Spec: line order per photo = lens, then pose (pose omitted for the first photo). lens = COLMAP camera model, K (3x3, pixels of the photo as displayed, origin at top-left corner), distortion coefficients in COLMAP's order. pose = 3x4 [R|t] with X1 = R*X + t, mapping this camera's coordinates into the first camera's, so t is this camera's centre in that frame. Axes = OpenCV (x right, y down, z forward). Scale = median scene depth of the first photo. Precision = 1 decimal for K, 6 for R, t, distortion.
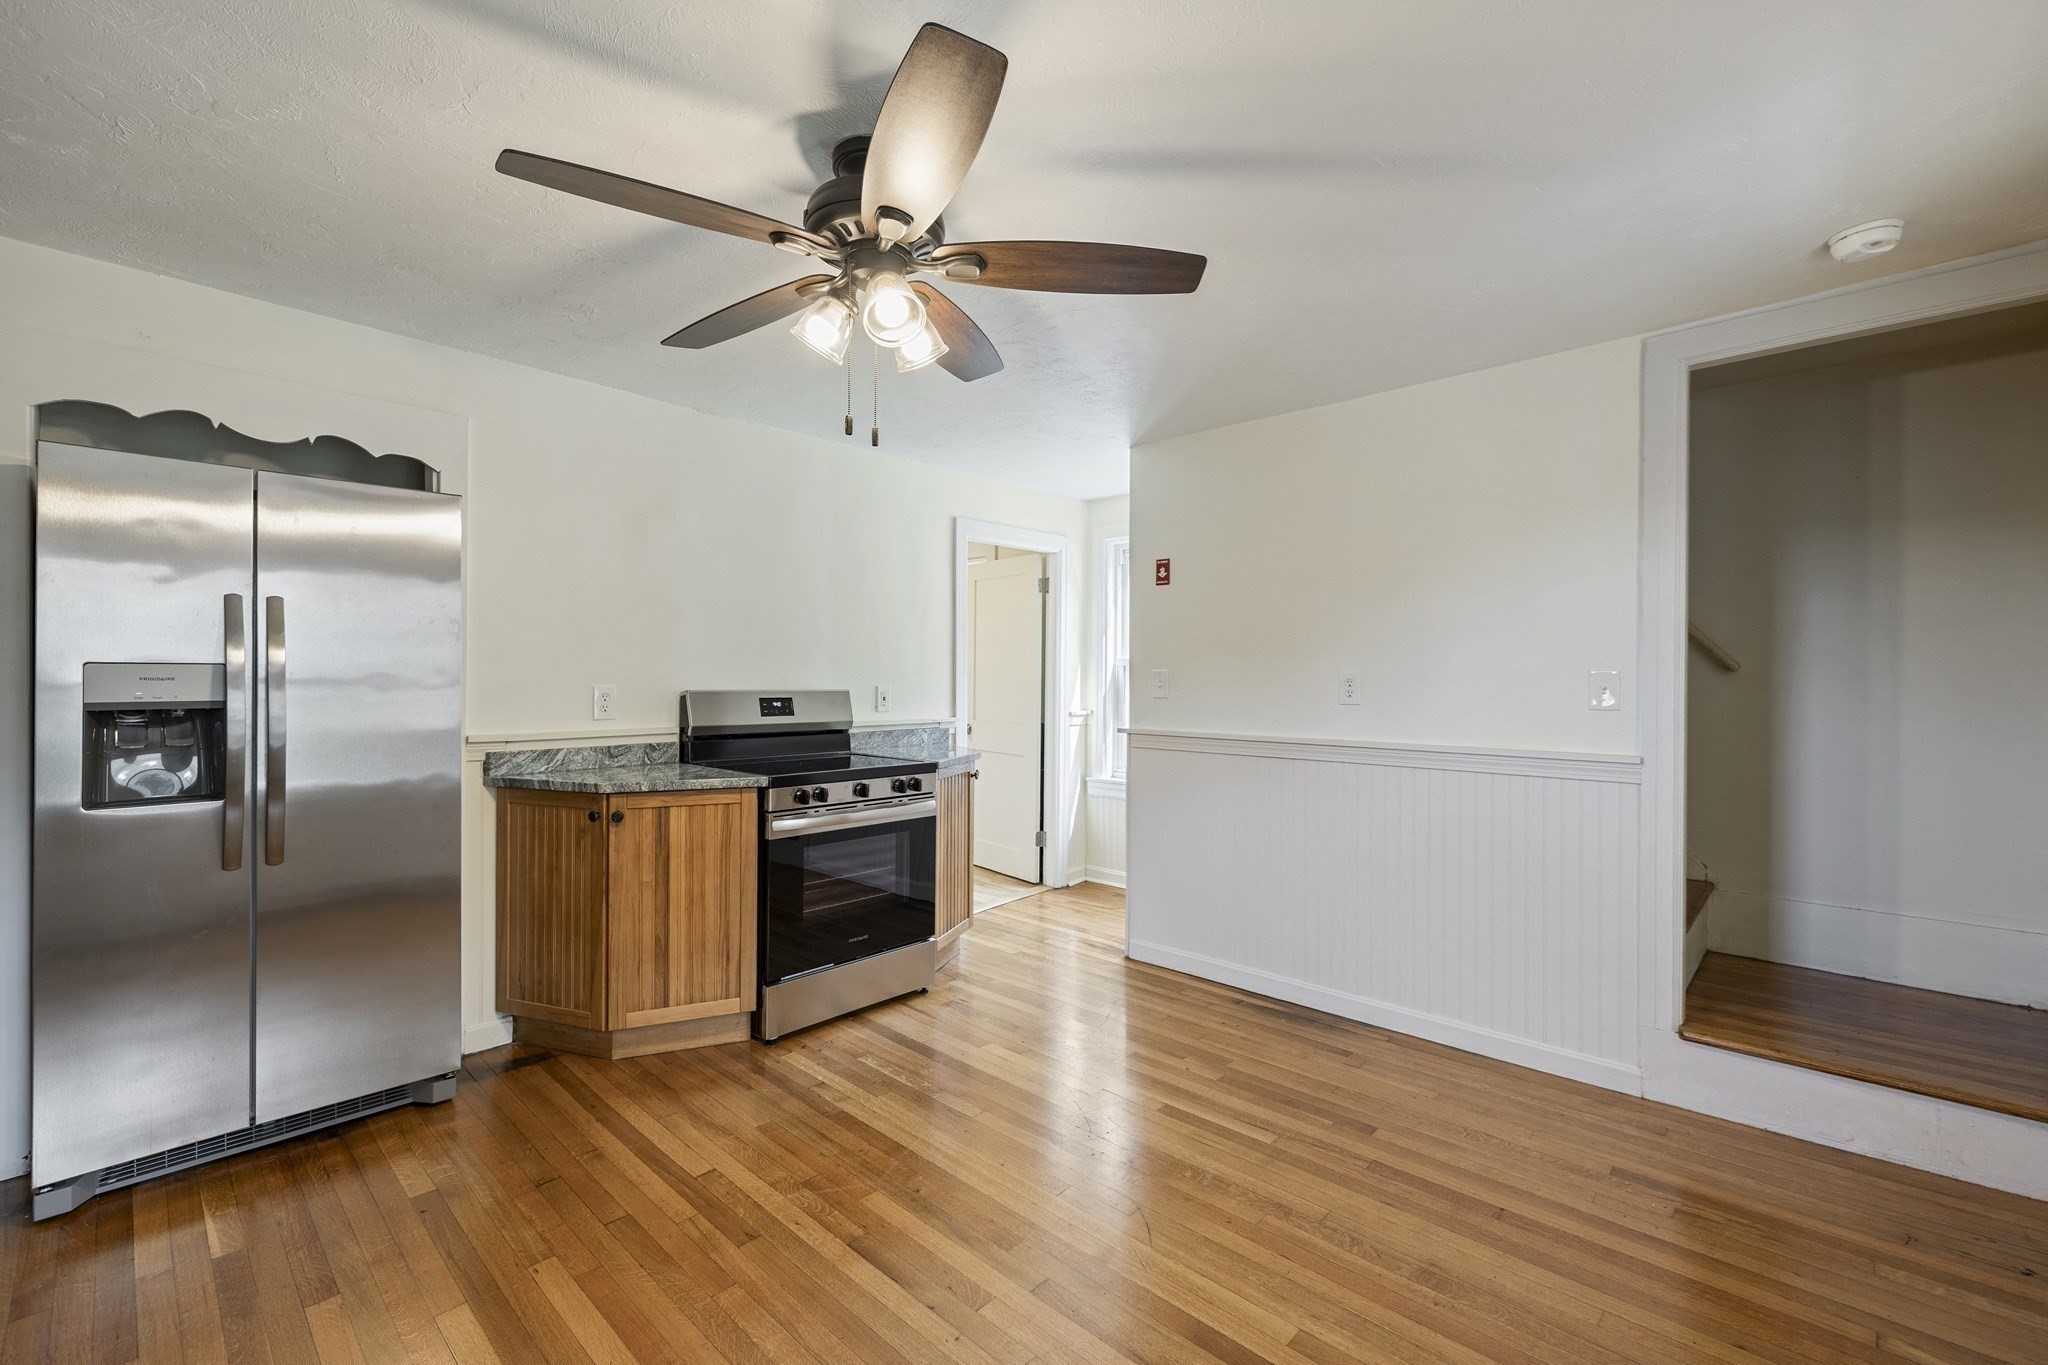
lens RADIAL K [[861.5, 0, 1009.3], [0, 861.5, 678.4], [0, 0, 1]] dist [-0.000224, -0.000551]
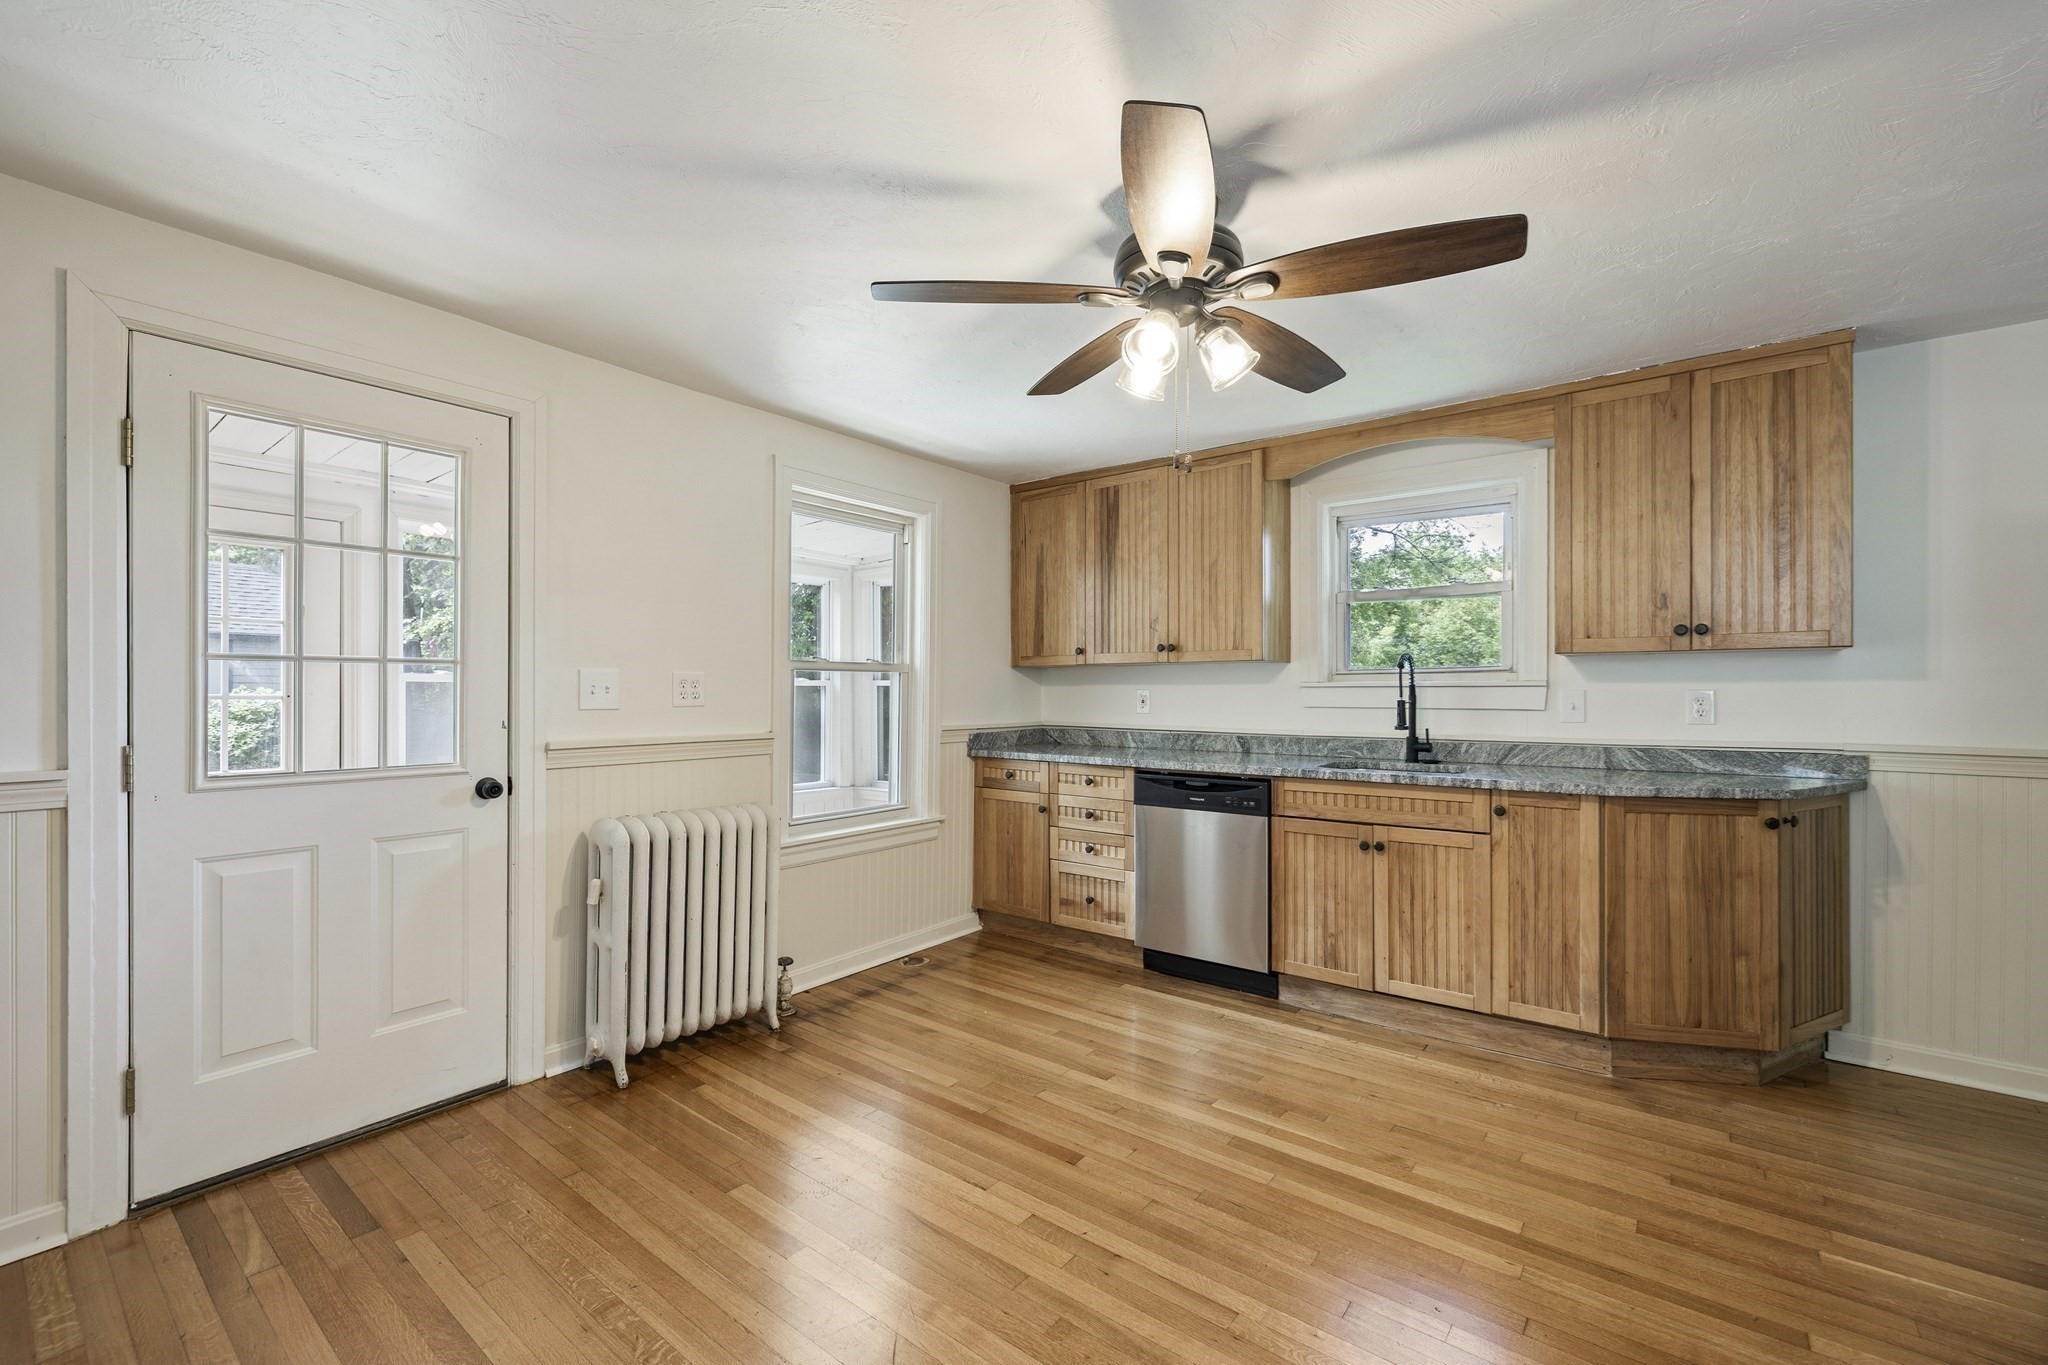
lens RADIAL K [[861.5, 0, 1017.2], [0, 861.5, 694.9], [0, 0, 1]] dist [-0.000224, -0.000551]
pose [[-0.995864, -0.007517, -0.090547, 0.079332], [-0.008292, 0.999932, 0.008183, 0.004218], [0.090480, 0.008900, -0.995859, 1.189860]]
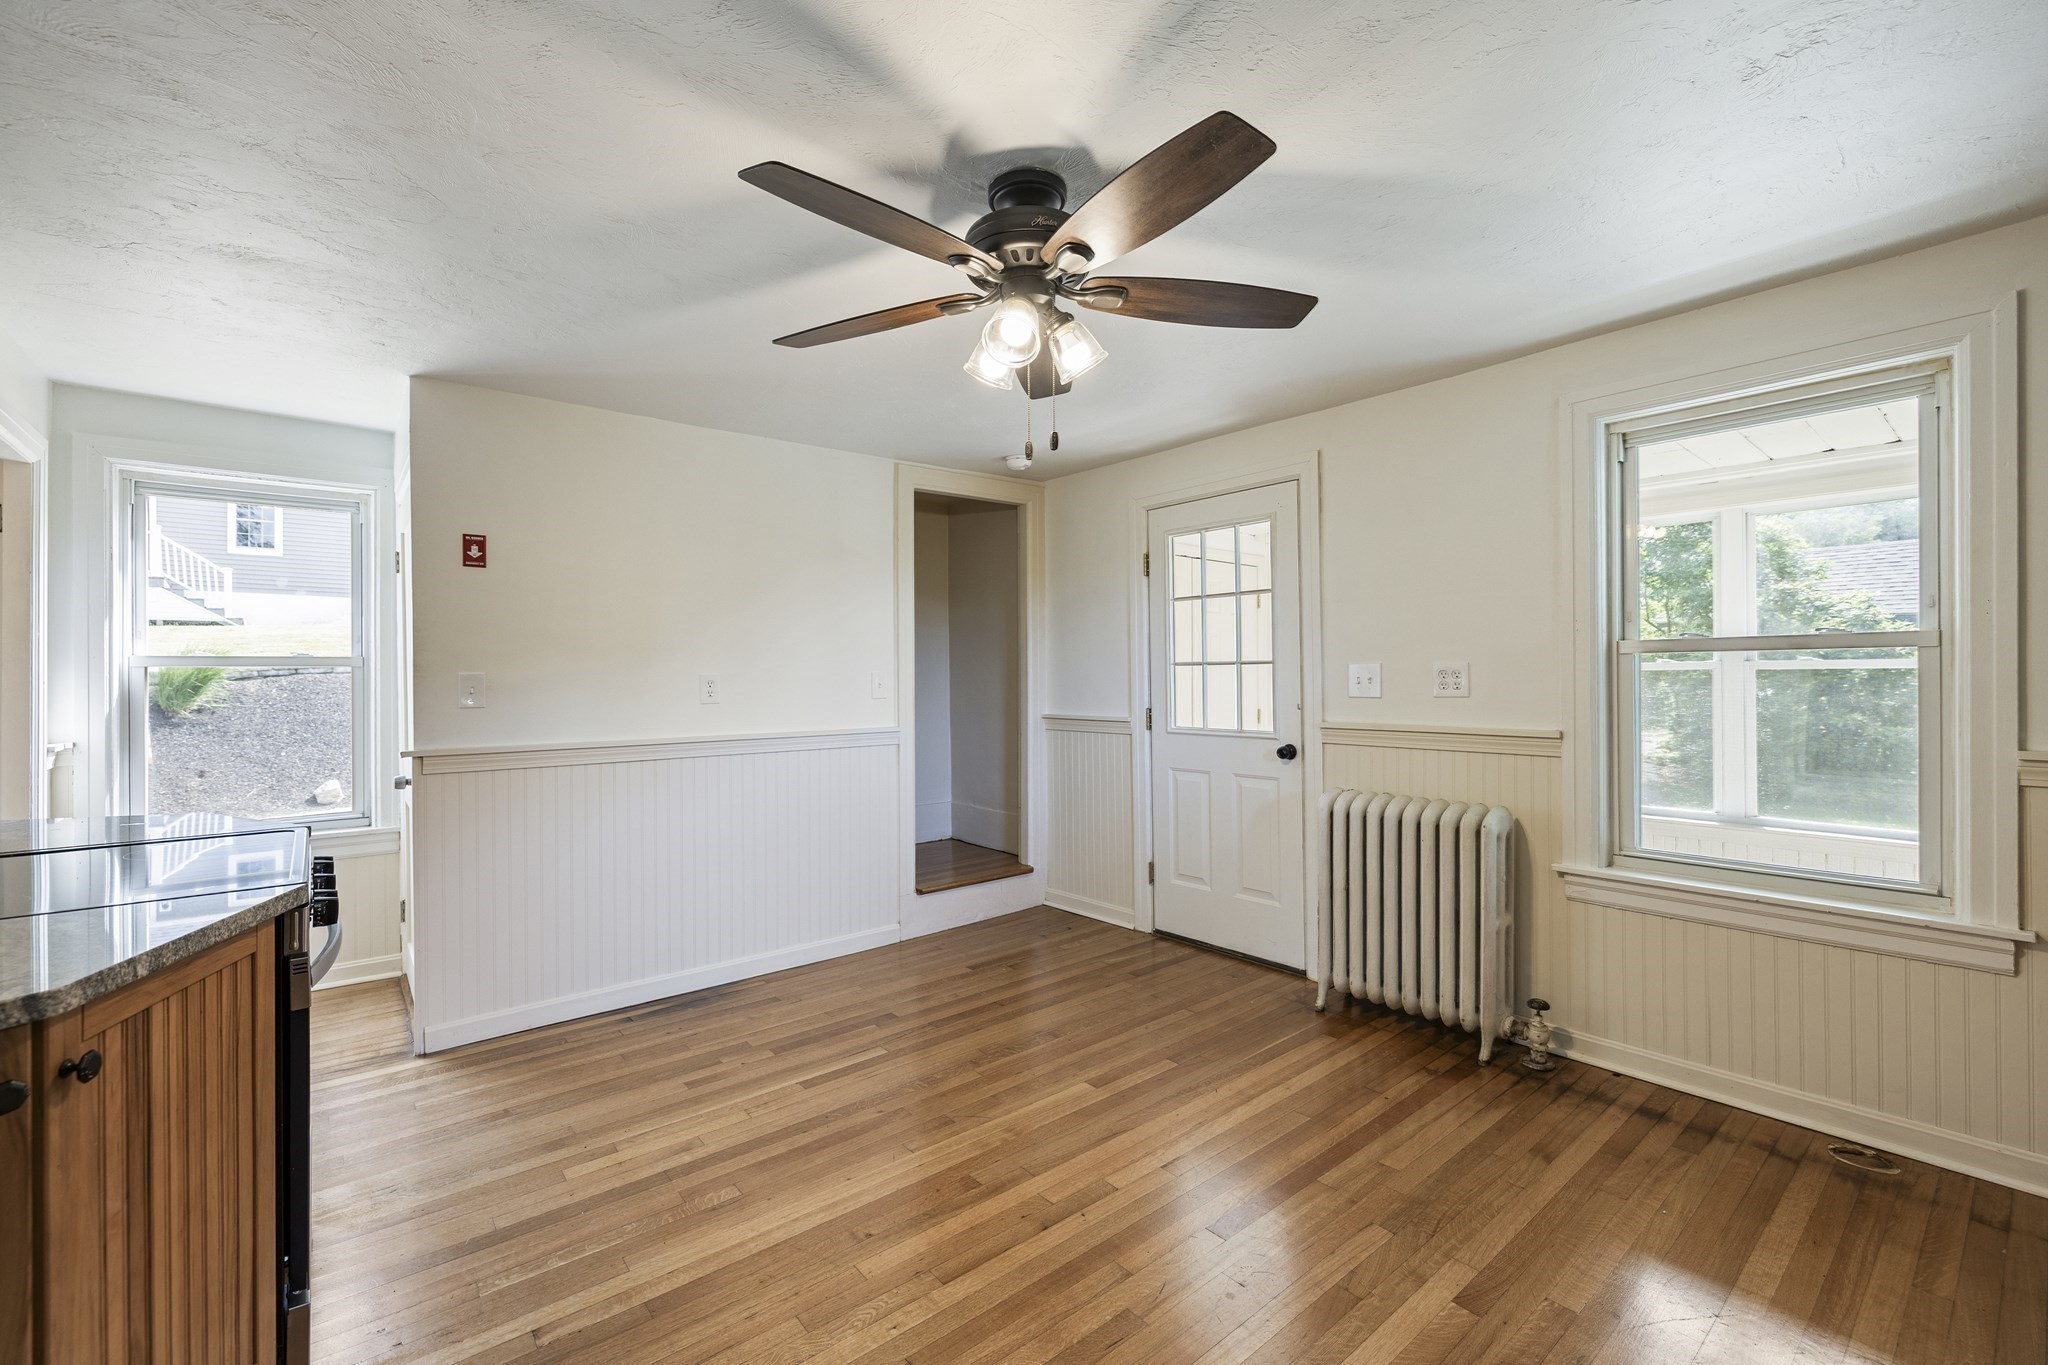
lens RADIAL K [[861.5, 0, 1013.9], [0, 861.5, 680.0], [0, 0, 1]] dist [-0.000224, -0.000551]
pose [[0.132048, -0.010360, 0.991189, -0.703898], [0.011441, 0.999895, 0.008927, -0.005643], [-0.991177, 0.010161, 0.132153, 0.505332]]
